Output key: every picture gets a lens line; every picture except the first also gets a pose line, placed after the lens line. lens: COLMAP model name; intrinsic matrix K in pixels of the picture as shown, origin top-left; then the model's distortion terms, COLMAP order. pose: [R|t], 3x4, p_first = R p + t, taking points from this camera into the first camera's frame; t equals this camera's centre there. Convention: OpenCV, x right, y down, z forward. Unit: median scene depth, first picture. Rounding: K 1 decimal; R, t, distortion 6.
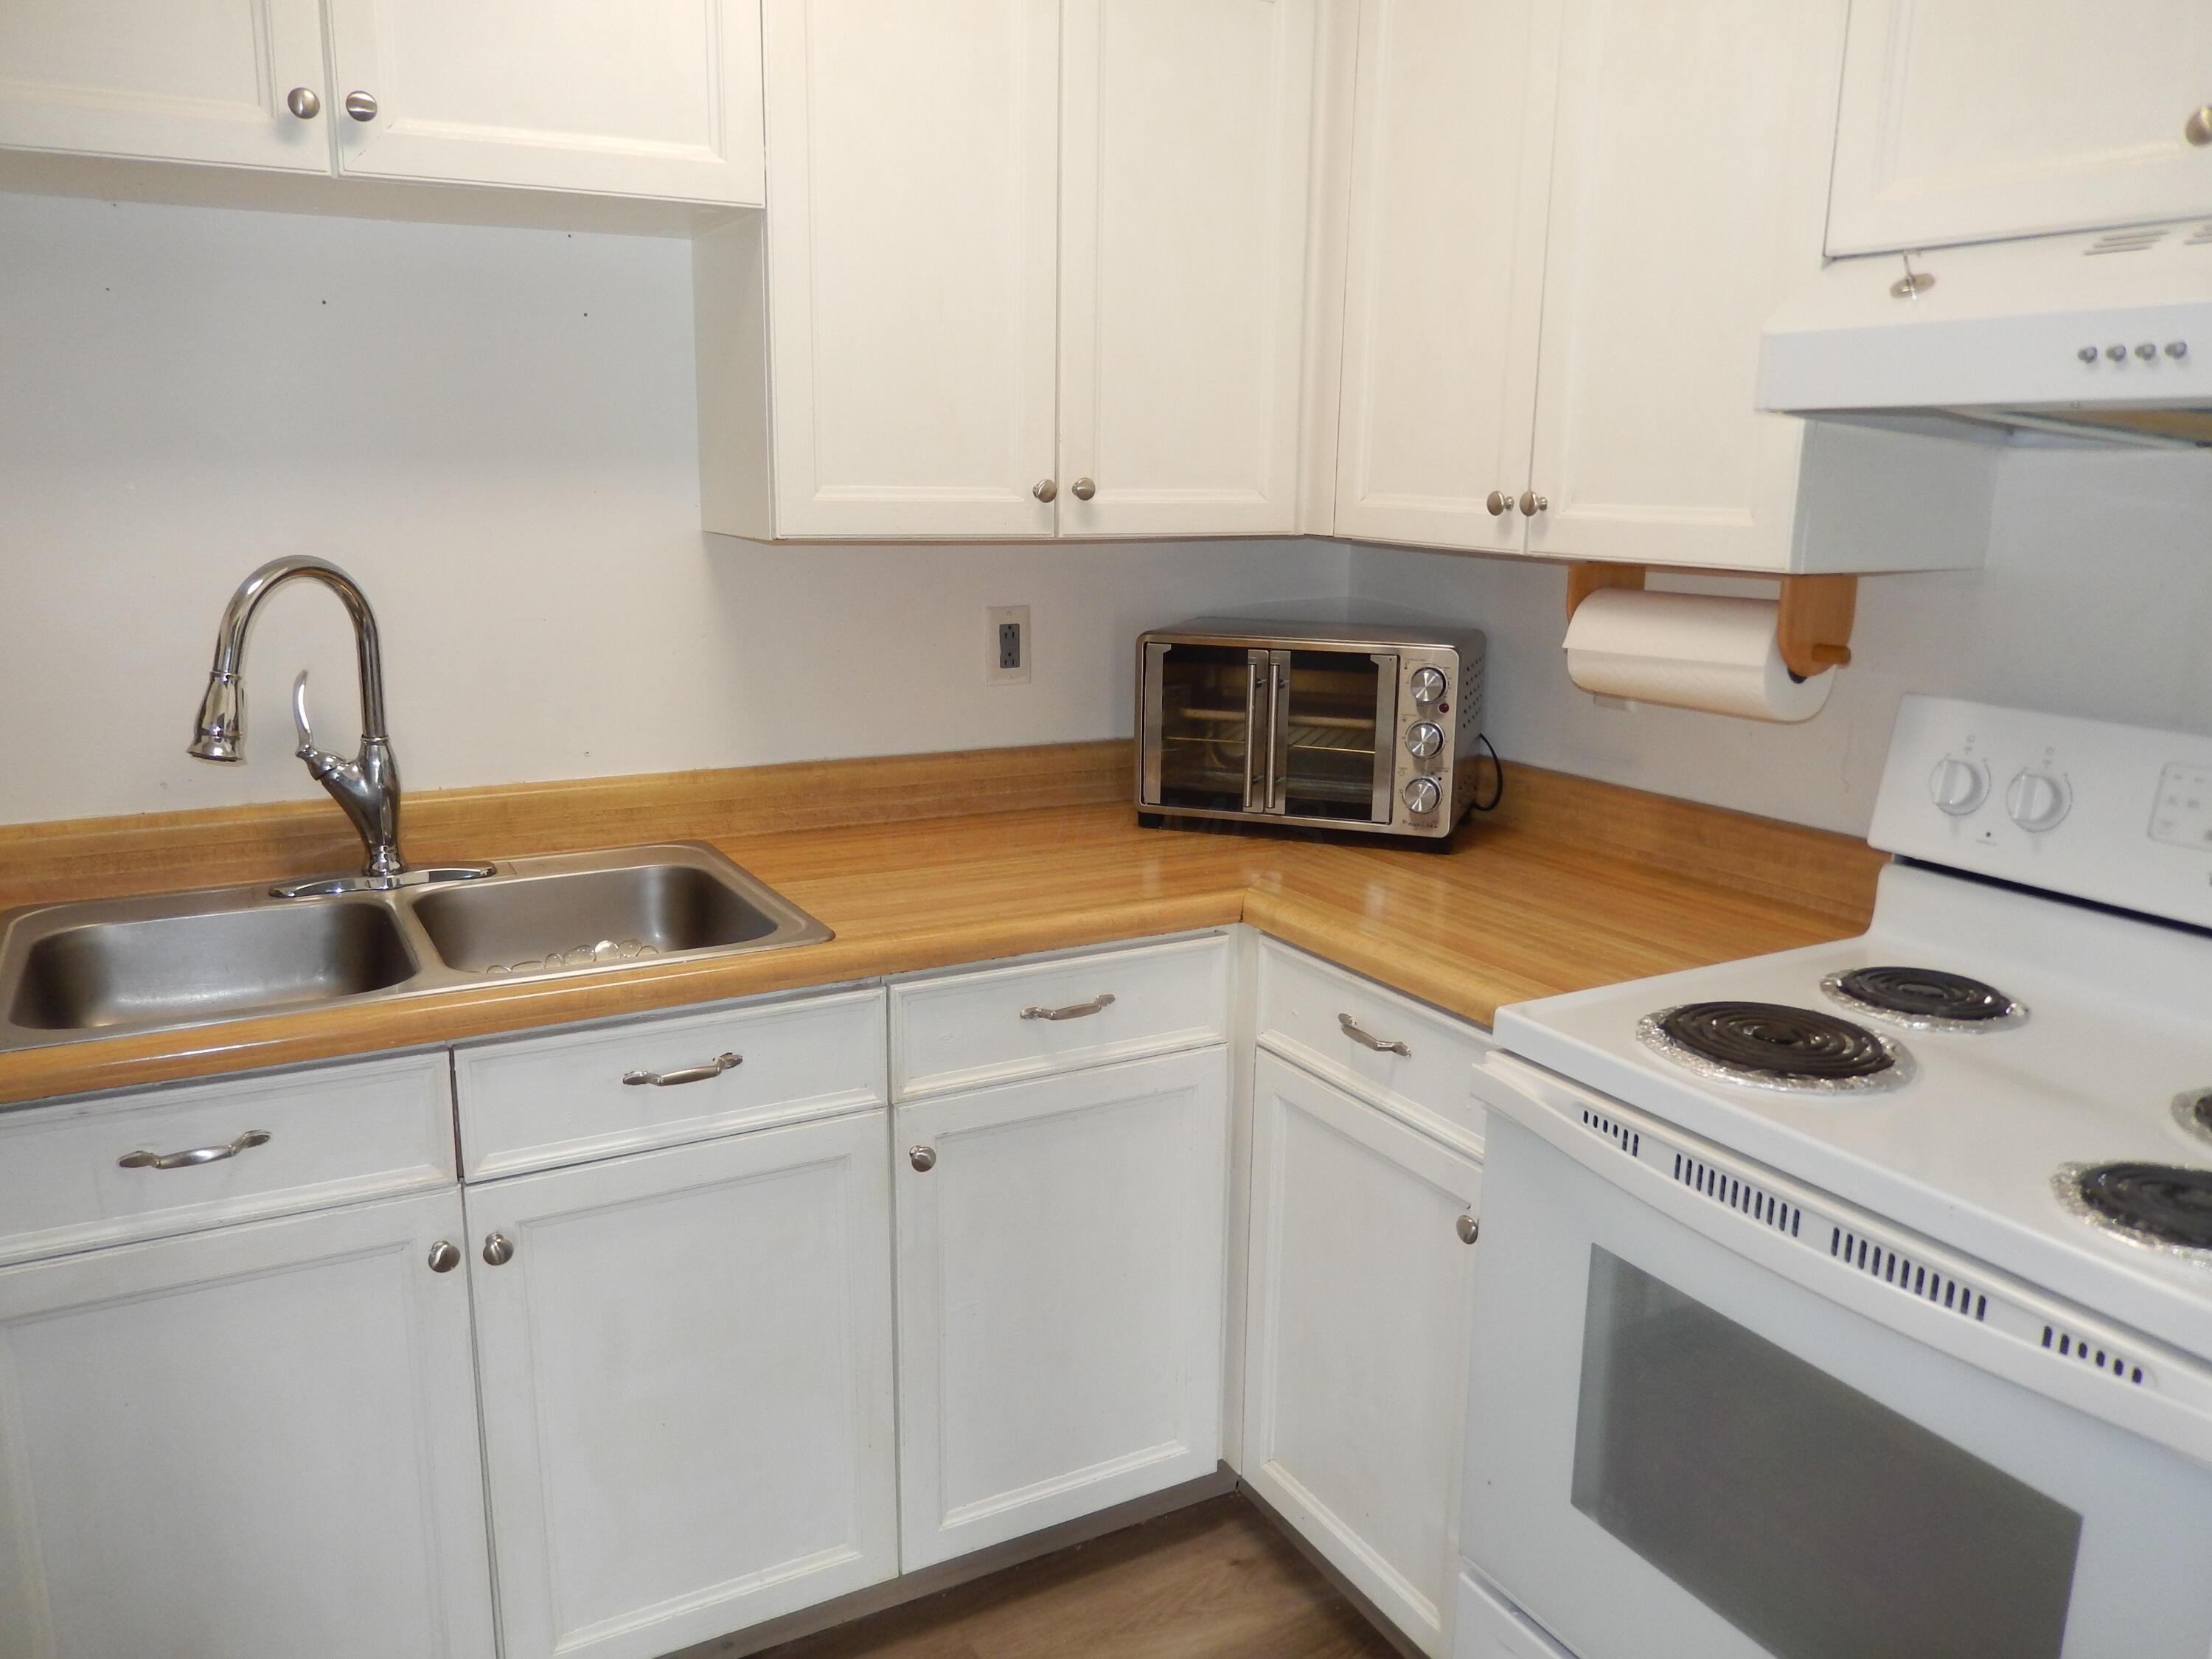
lens RADIAL K [[1638.5, 0, 1104.3], [0, 1638.5, 829.4], [0, 0, 1]] dist [-0.019105, -0.009038]
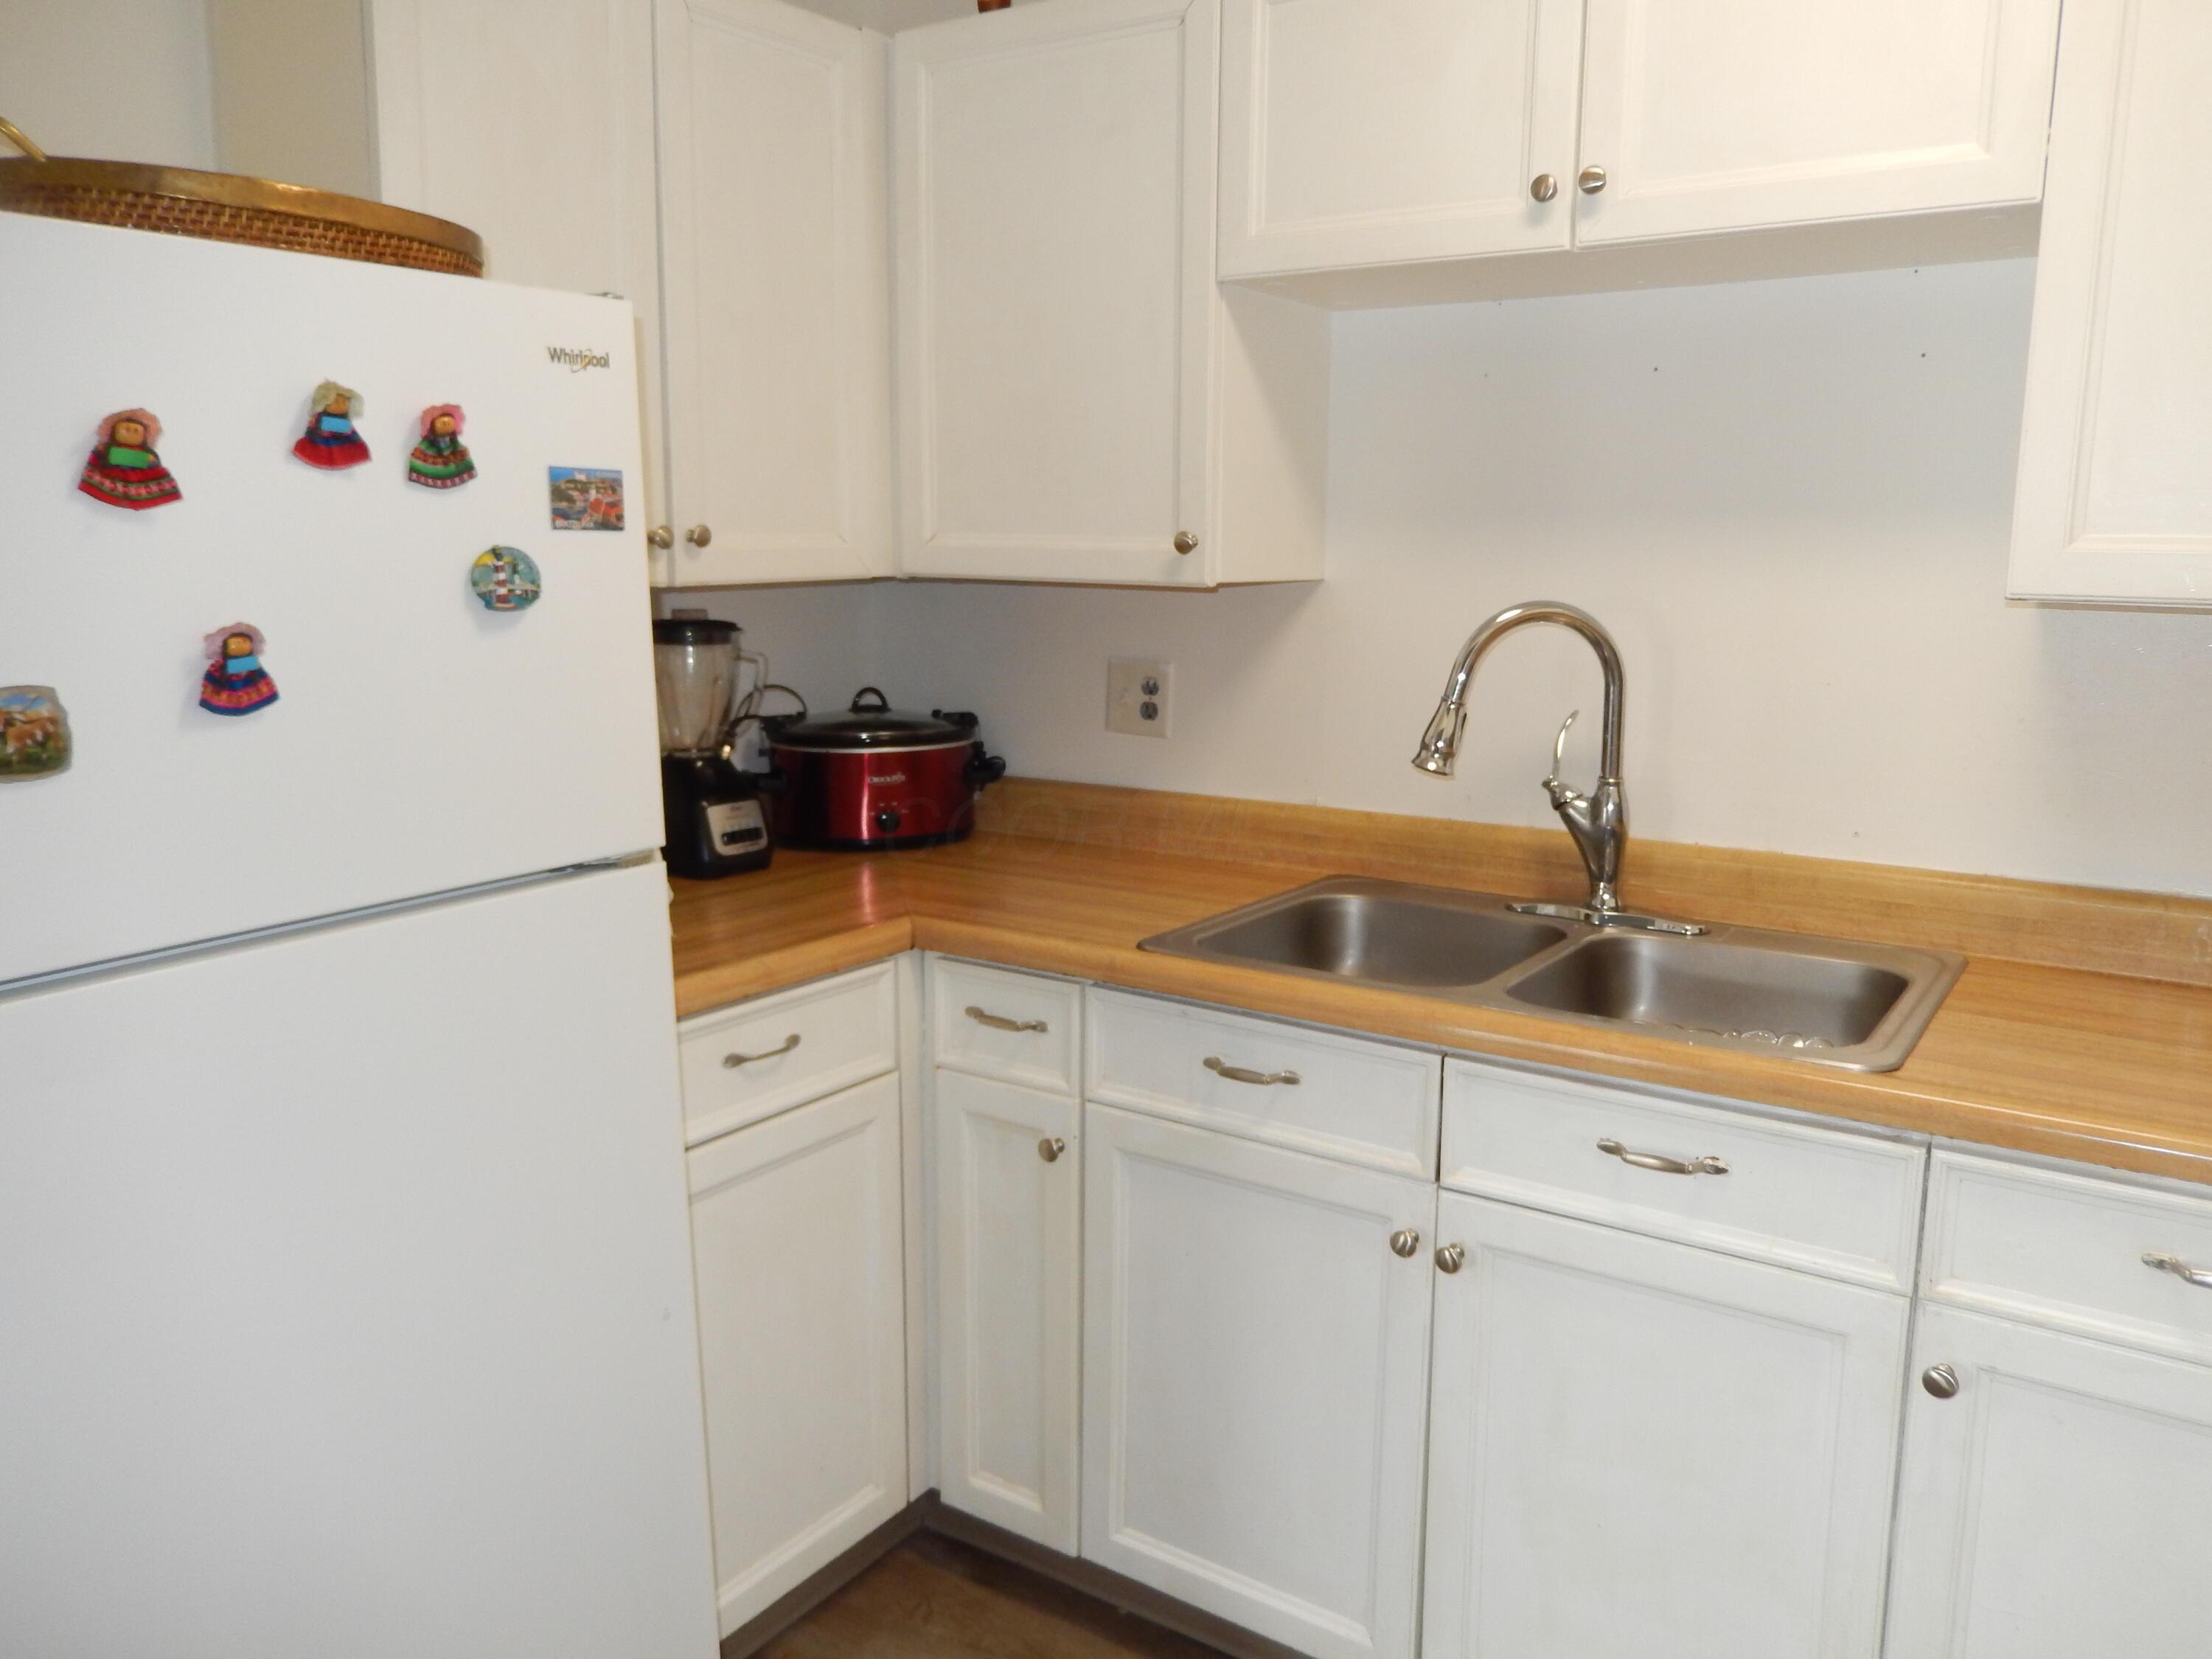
lens RADIAL K [[1638.5, 0, 1104.3], [0, 1638.5, 829.4], [0, 0, 1]] dist [-0.019105, -0.009038]
pose [[0.438065, 0.139432, -0.888064, 0.348661], [-0.196035, 0.978939, 0.057000, -0.021144], [0.877308, 0.149122, 0.456172, 0.246262]]
